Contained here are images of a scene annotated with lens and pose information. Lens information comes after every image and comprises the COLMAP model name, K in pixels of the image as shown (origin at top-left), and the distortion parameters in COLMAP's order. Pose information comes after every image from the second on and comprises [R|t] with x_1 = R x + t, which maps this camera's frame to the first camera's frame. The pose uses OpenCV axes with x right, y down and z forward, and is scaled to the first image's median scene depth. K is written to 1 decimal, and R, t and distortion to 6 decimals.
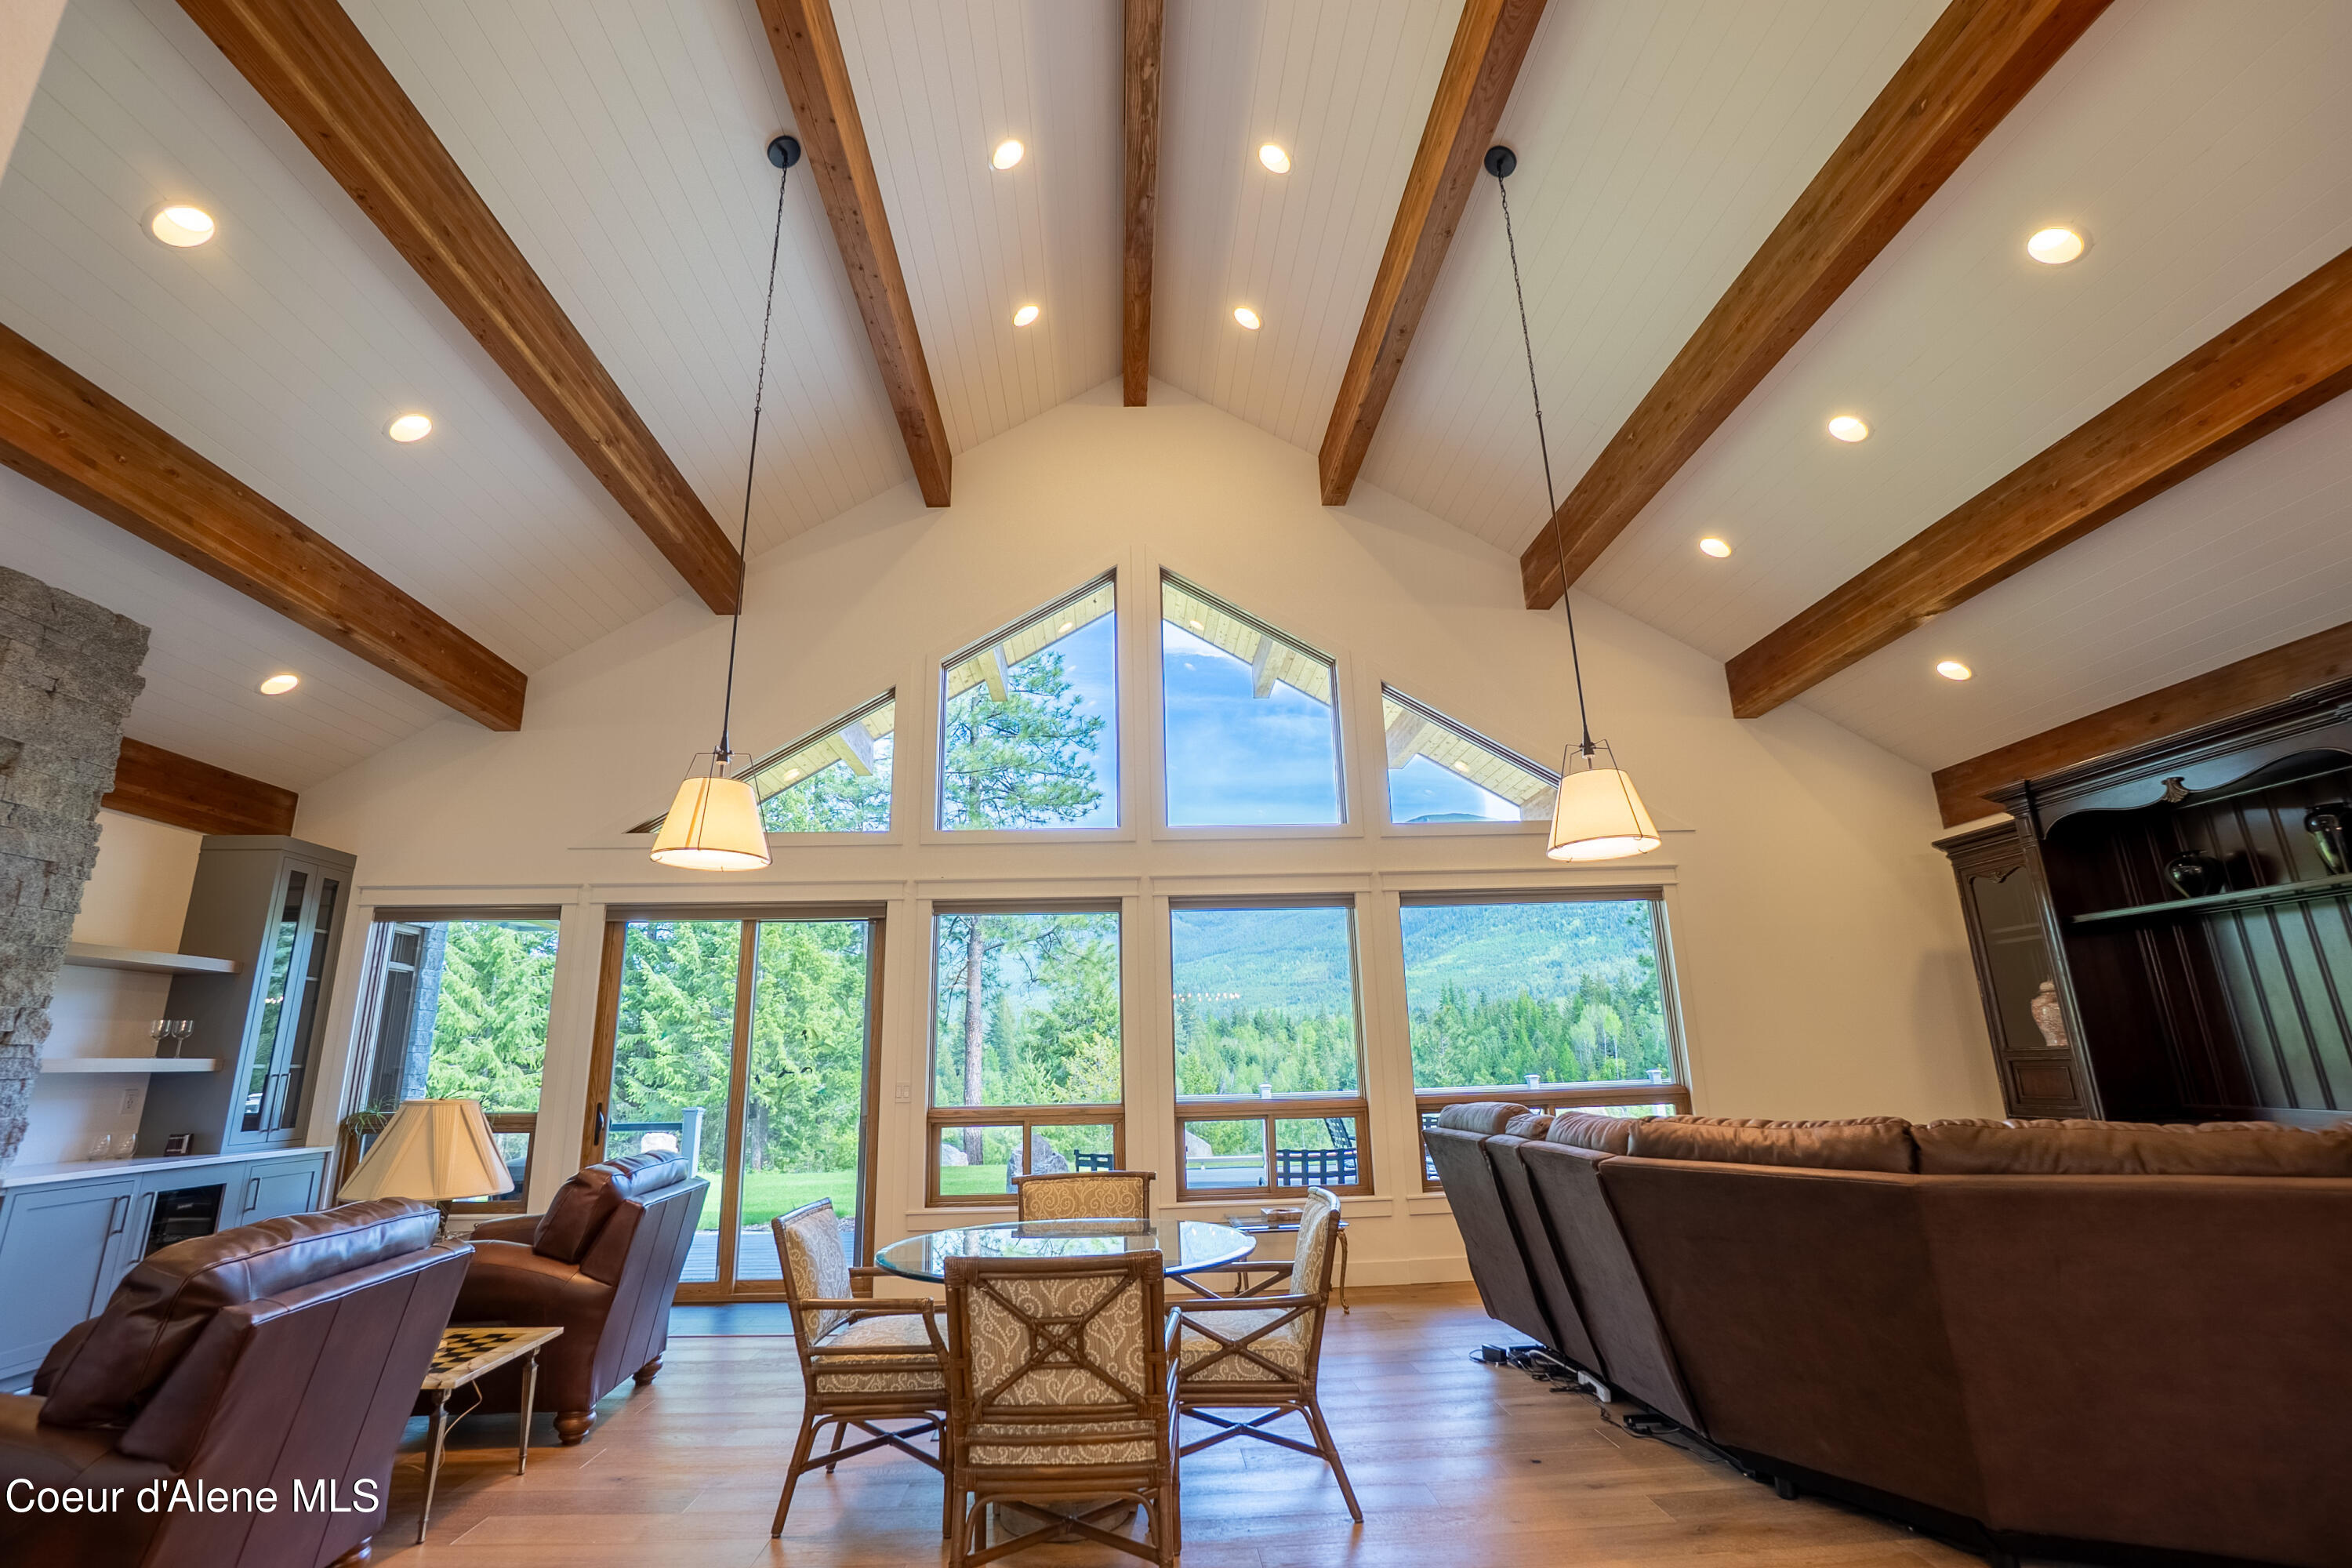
lens RADIAL K [[1032.7, 0, 1187.7], [0, 1032.7, 781.7], [0, 0, 1]] dist [-0.049705, 0.012537]
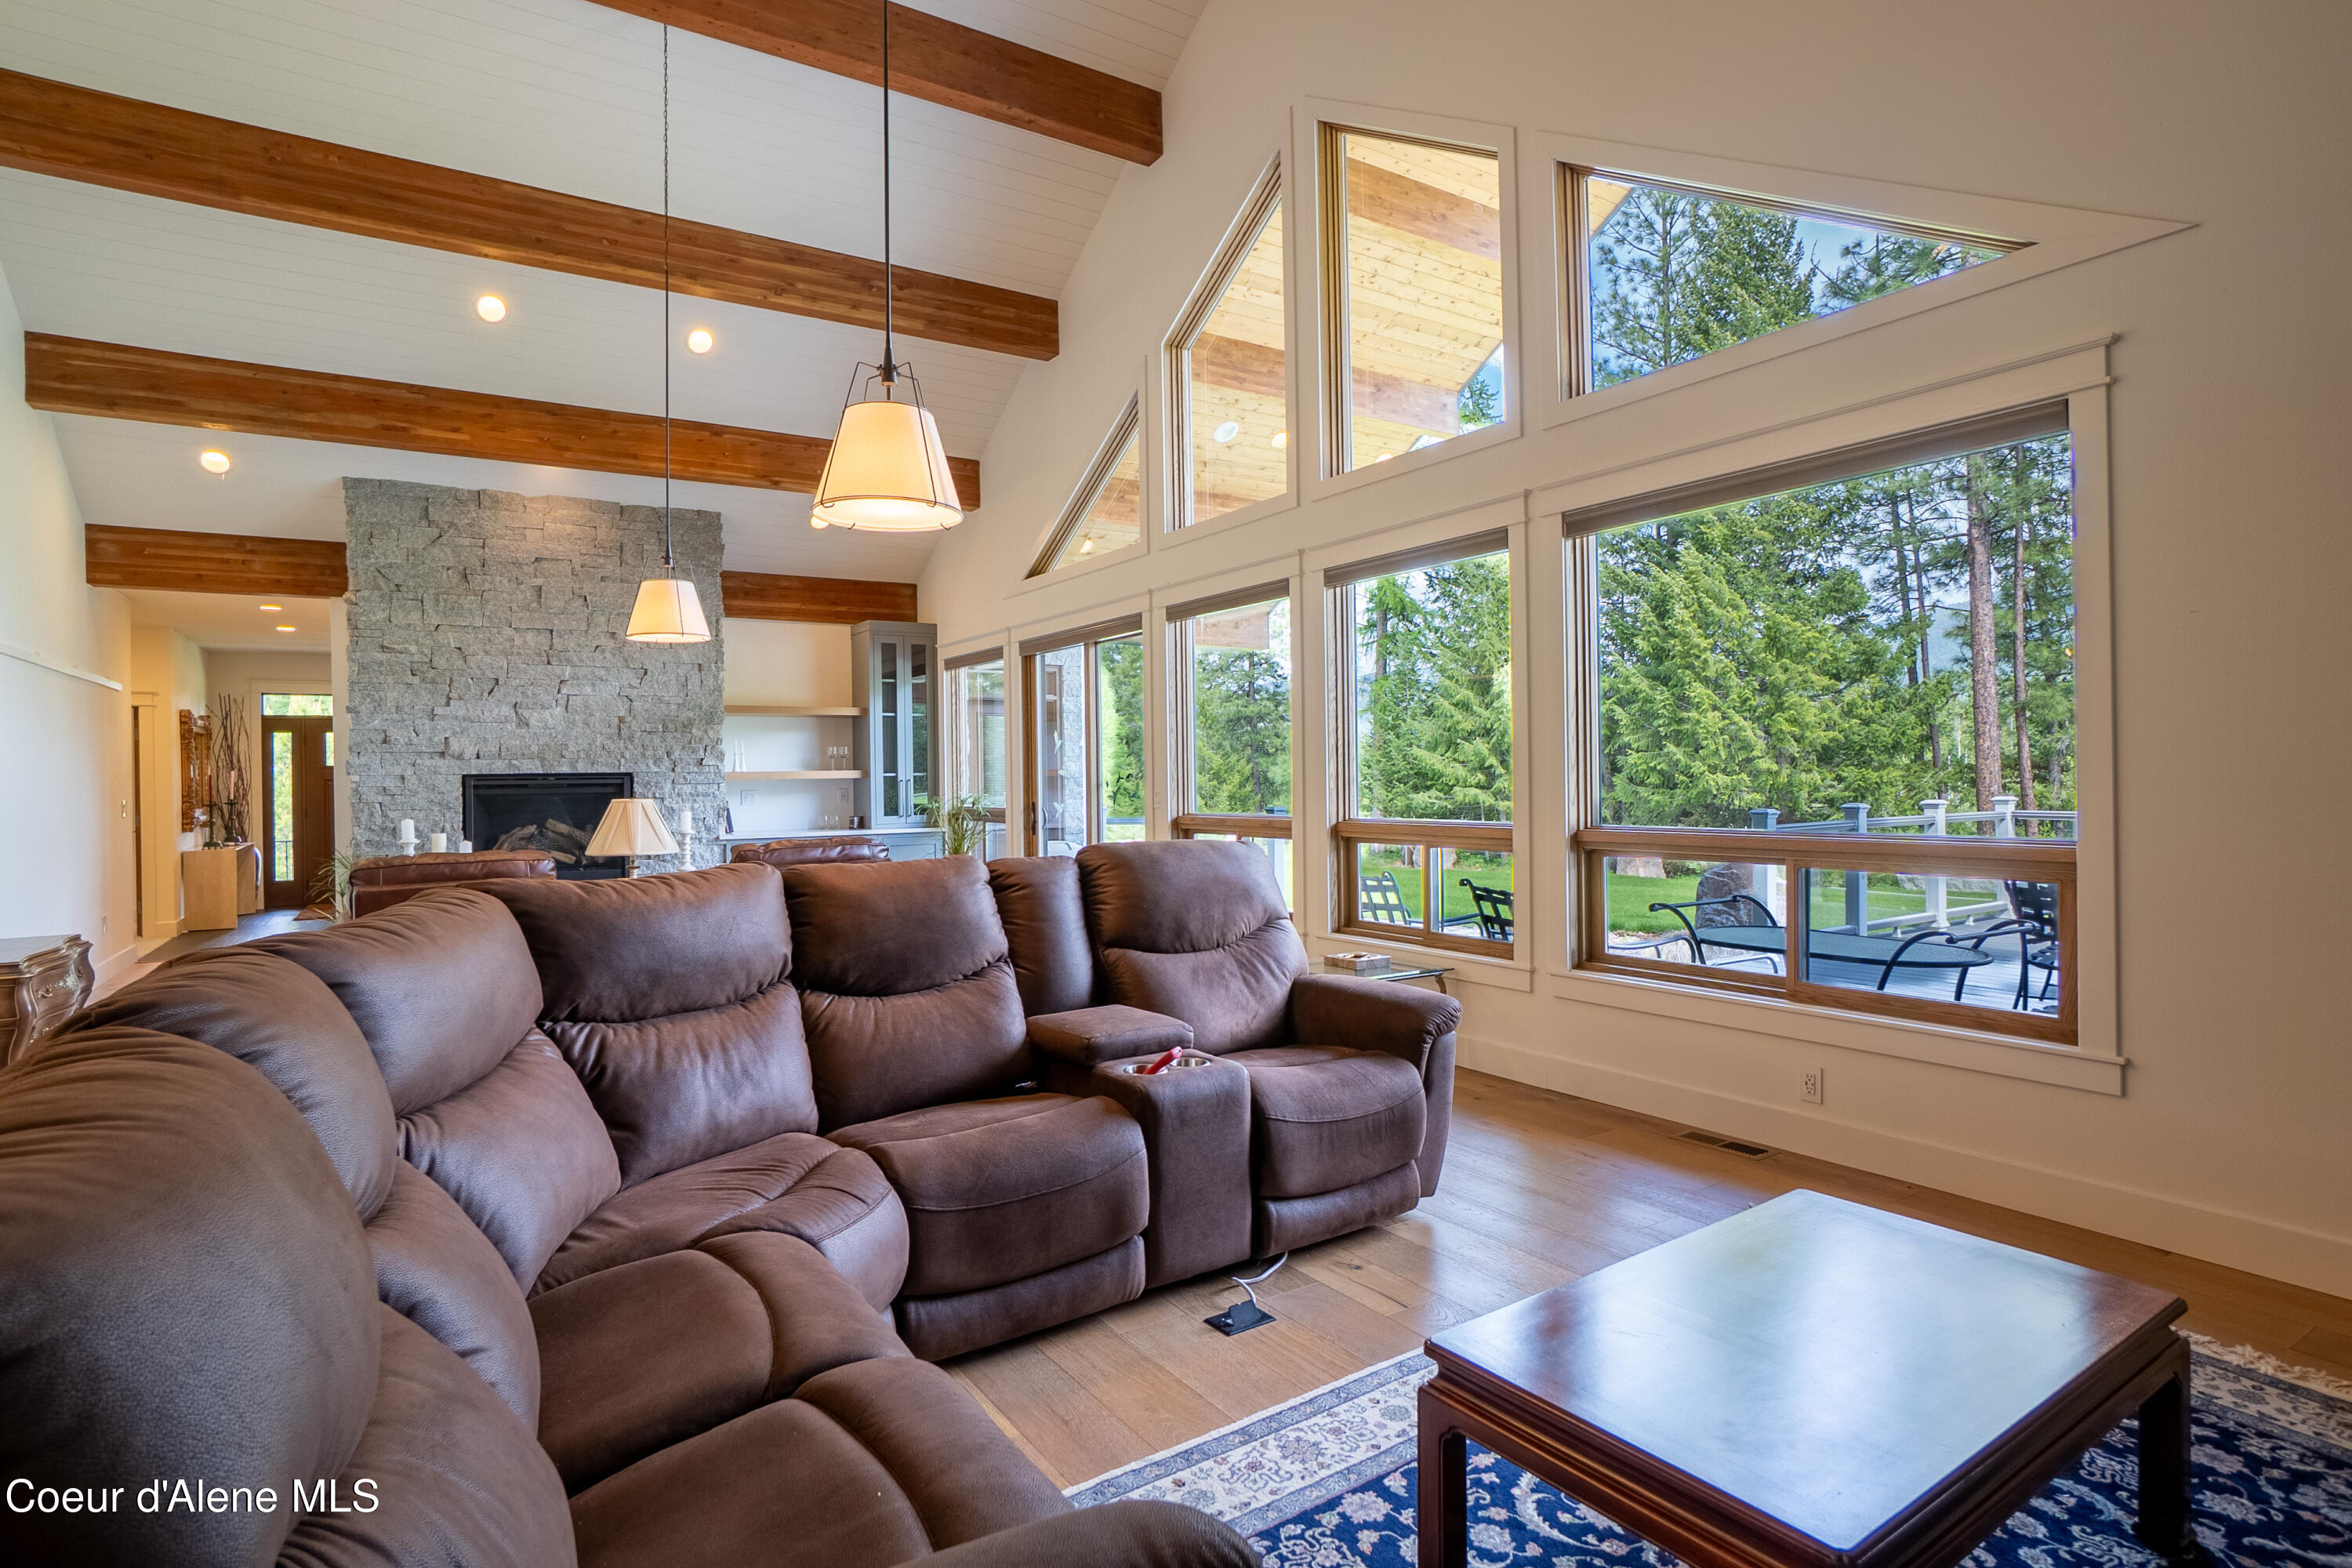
lens RADIAL K [[1217.1, 0, 1169.7], [0, 1217.1, 781.8], [0, 0, 1]] dist [-0.030938, 0.002878]
pose [[0.488562, 0.020049, -0.872299, 0.887536], [0.233557, 0.960249, 0.152882, 0.117002], [0.840689, -0.278423, 0.464459, 0.508596]]
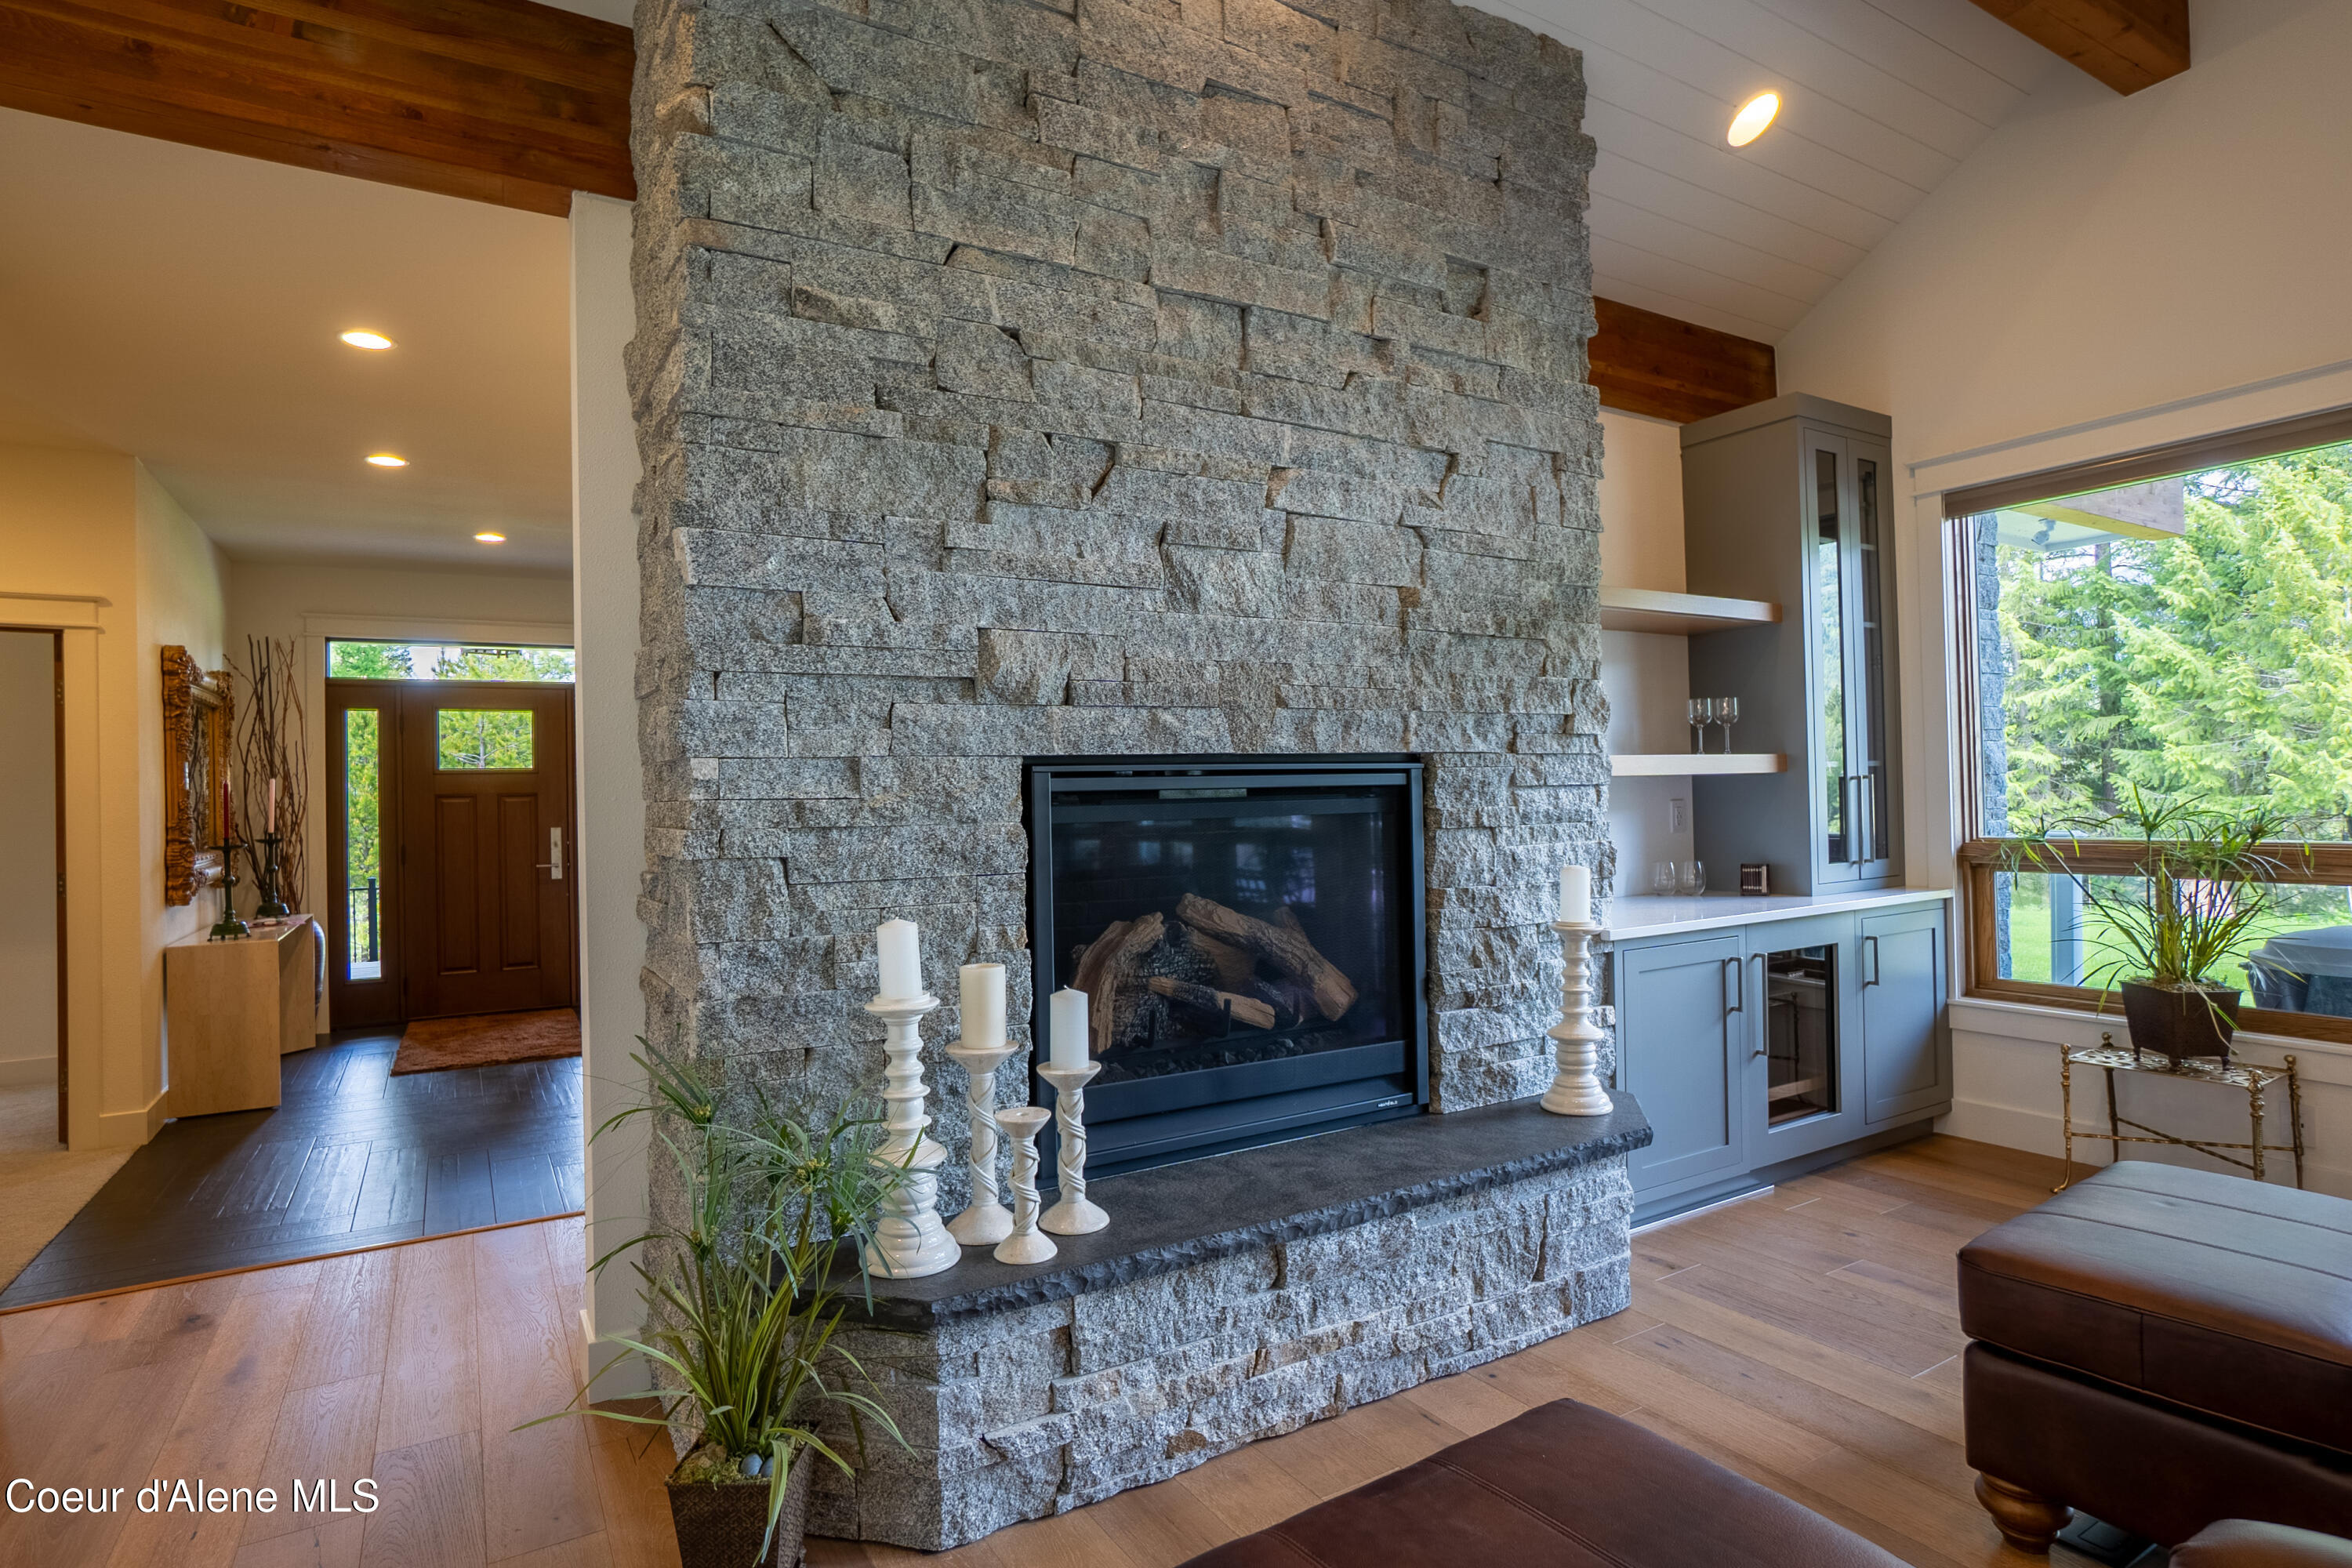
lens RADIAL K [[1217.1, 0, 1159.1], [0, 1217.1, 779.8], [0, 0, 1]] dist [-0.030938, 0.002878]
pose [[0.459243, 0.002224, -0.888308, -0.460116], [0.246952, 0.960258, 0.130074, 0.093492], [0.853294, -0.279105, 0.440442, 0.305604]]
